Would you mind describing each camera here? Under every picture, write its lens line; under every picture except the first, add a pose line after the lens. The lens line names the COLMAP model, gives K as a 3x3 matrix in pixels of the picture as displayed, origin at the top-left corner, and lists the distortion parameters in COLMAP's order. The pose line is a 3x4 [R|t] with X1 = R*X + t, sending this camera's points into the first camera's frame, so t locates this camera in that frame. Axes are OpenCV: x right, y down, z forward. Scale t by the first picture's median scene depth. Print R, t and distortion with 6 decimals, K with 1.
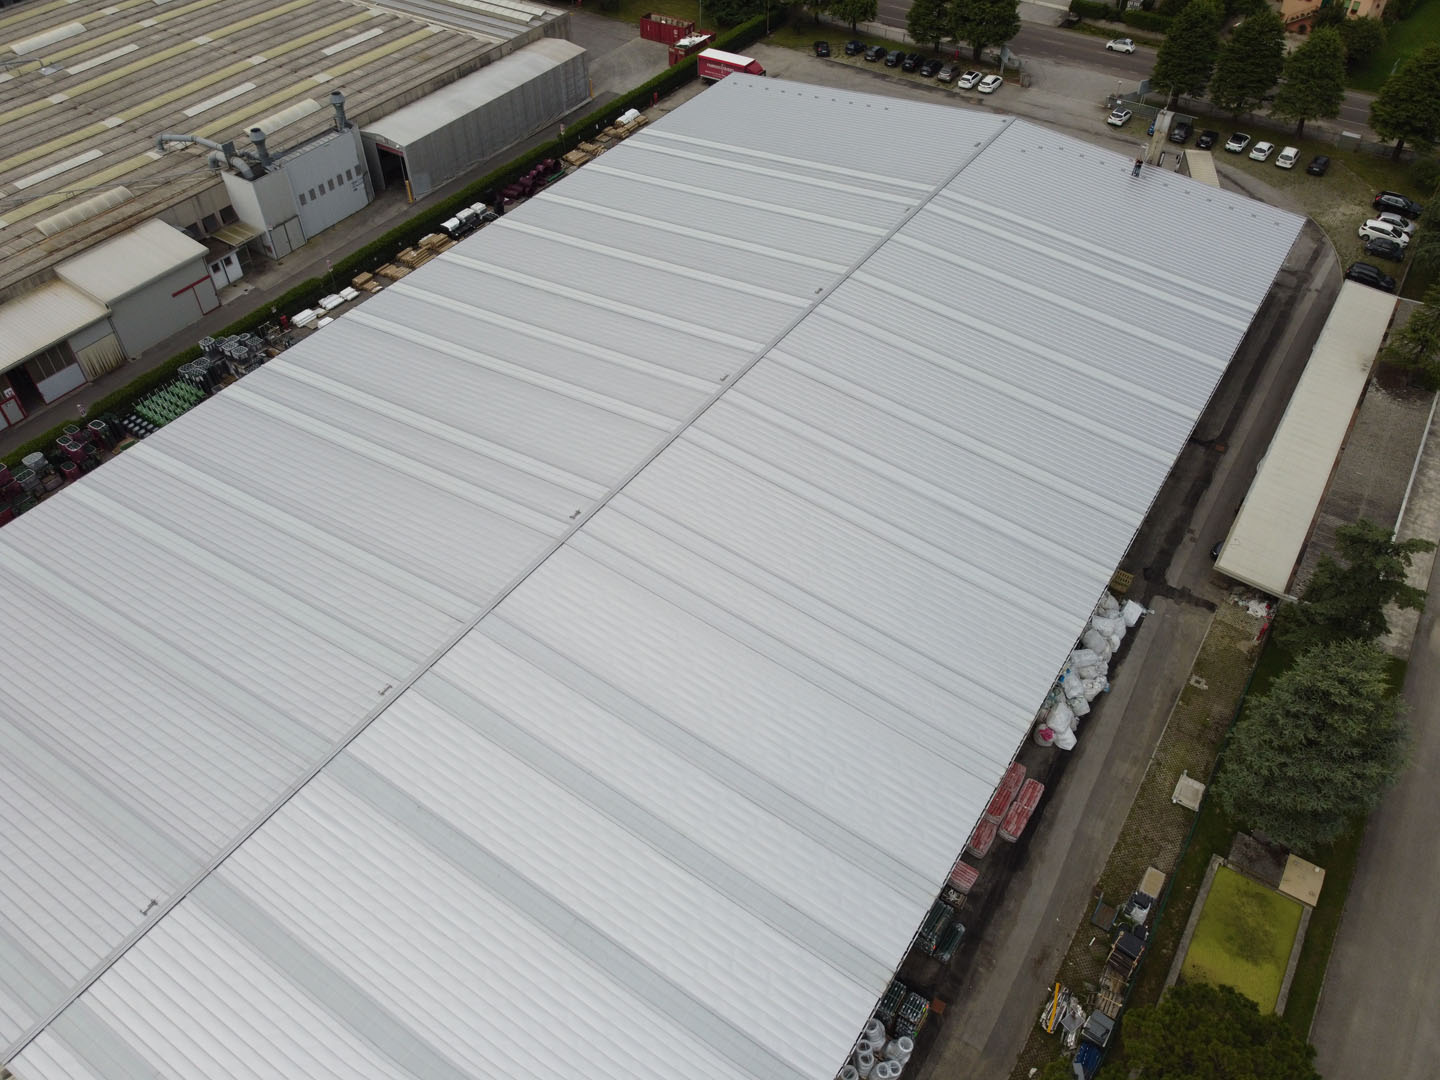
lens RADIAL K [[1101.5, 0, 719.3], [0, 1101.5, 541.1], [0, 0, 1]] dist [-0.000140, -0.001732]
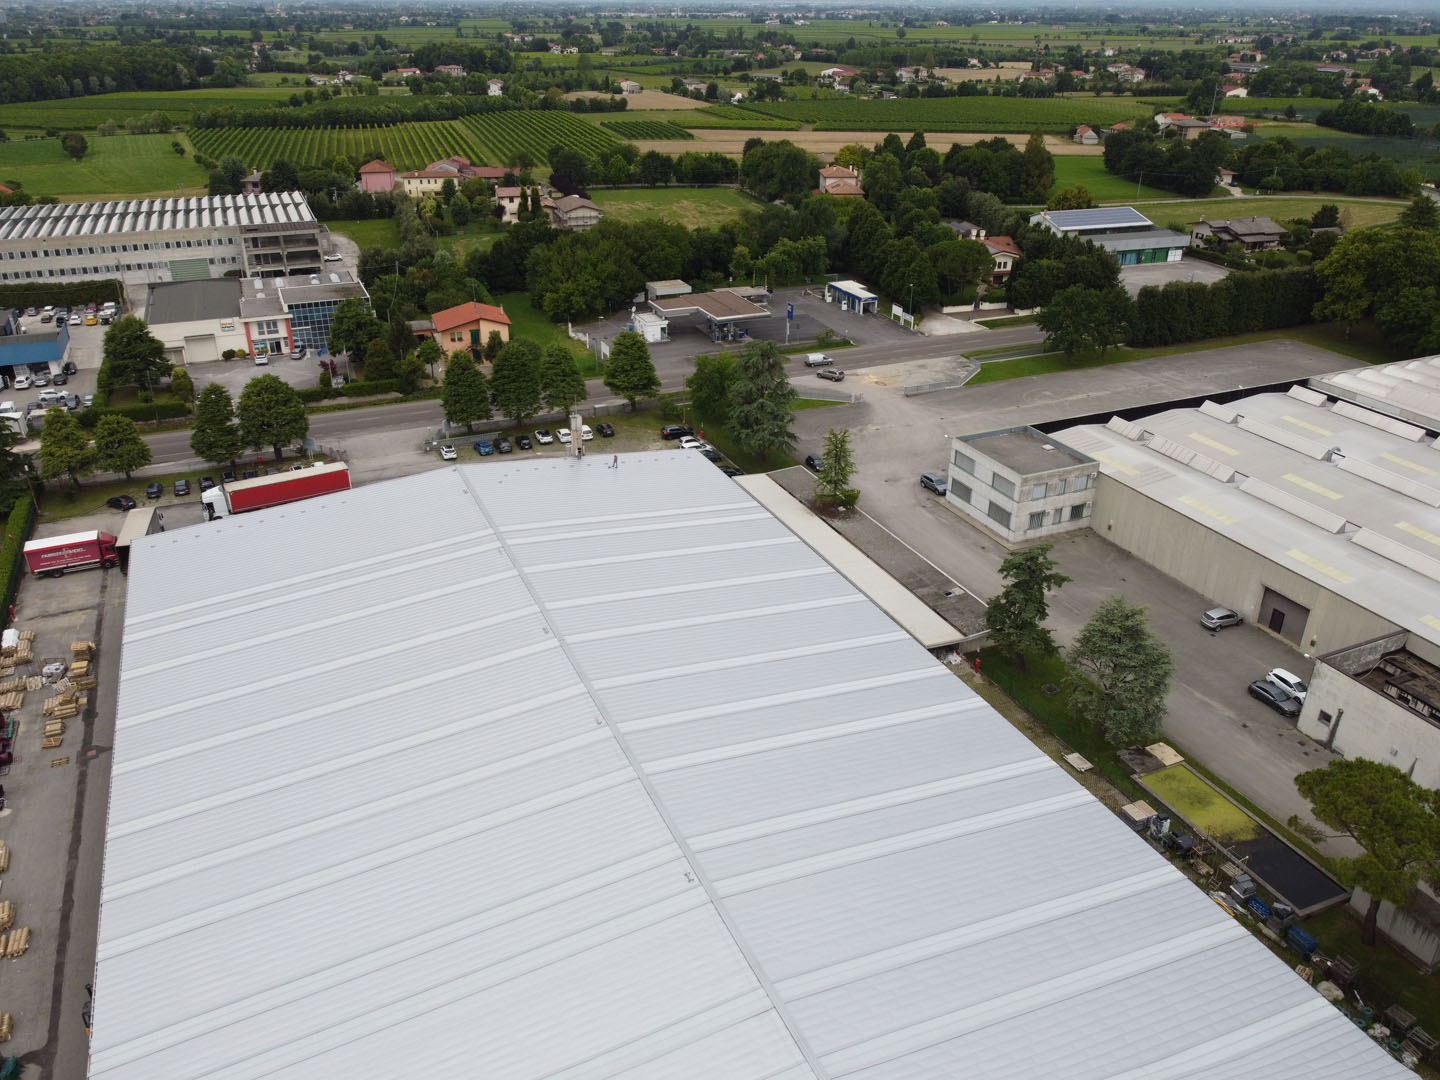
lens RADIAL K [[1101.5, 0, 727.9], [0, 1101.5, 535.6], [0, 0, 1]] dist [-0.000140, -0.001732]
pose [[0.532667, -0.366891, 0.762664, -0.566012], [0.590240, 0.806869, -0.024085, -0.169721], [-0.606533, 0.462984, 0.646346, 0.179950]]
